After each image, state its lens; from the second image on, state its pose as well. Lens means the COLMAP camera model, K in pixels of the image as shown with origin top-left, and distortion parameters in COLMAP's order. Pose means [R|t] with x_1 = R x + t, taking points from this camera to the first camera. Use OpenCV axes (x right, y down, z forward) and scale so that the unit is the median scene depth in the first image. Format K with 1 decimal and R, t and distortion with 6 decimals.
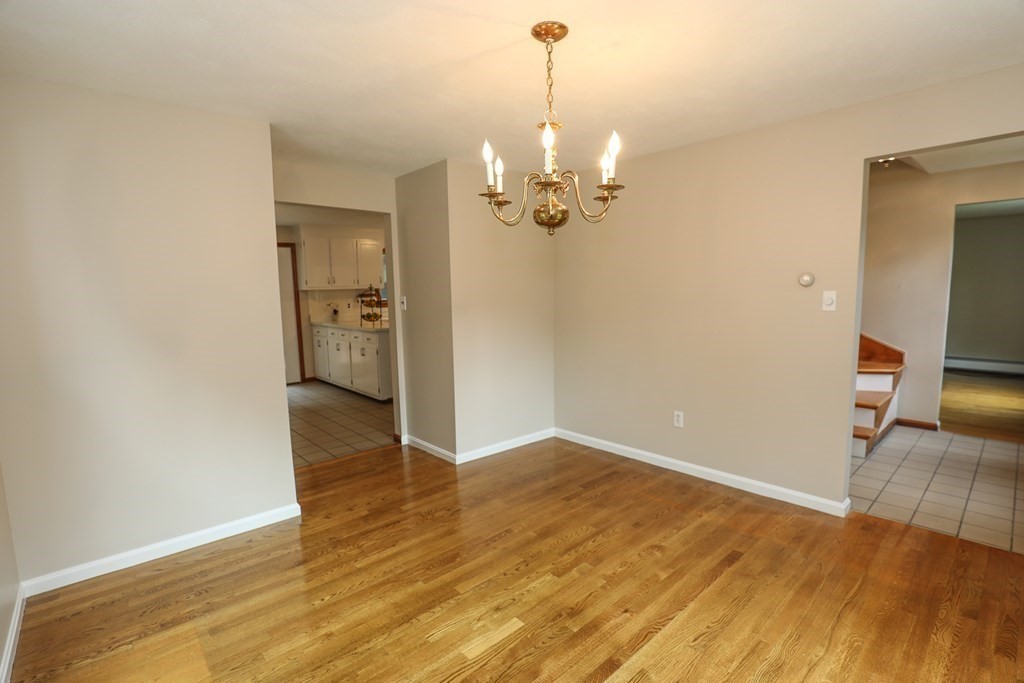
lens RADIAL K [[475.3, 0, 515.5], [0, 475.3, 349.7], [0, 0, 1]] dist [-0.023259, 0.000650]
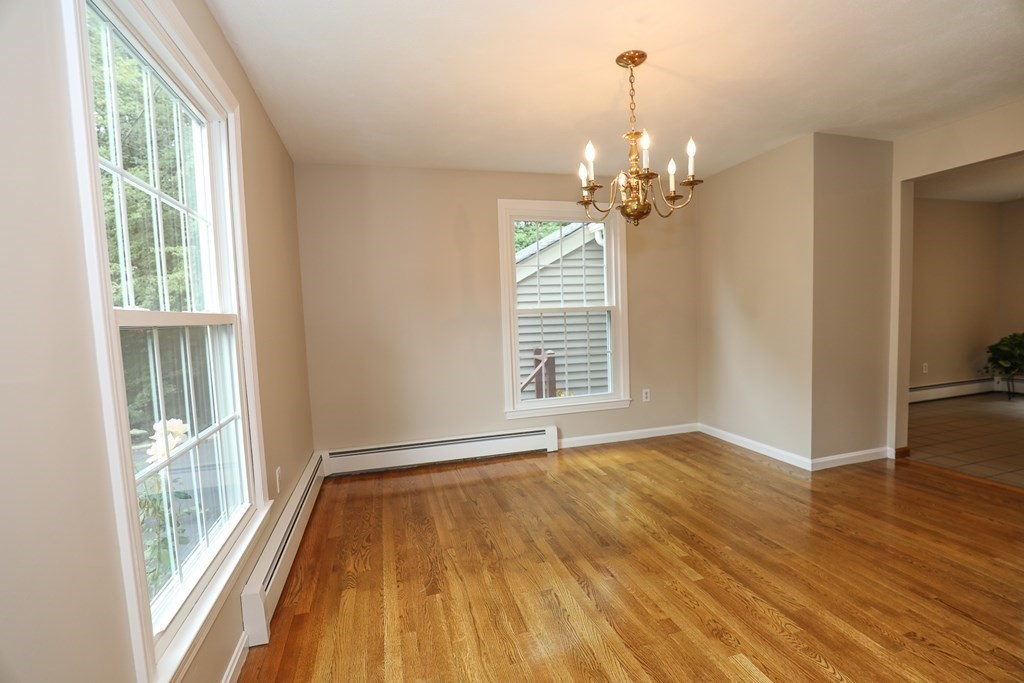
lens RADIAL K [[475.3, 0, 515.5], [0, 475.3, 349.7], [0, 0, 1]] dist [-0.023259, 0.000650]
pose [[-0.455935, 0.097011, -0.884710, 1.145321], [-0.060662, 0.988343, 0.139637, -0.072833], [0.887943, 0.117334, -0.444736, 1.144875]]
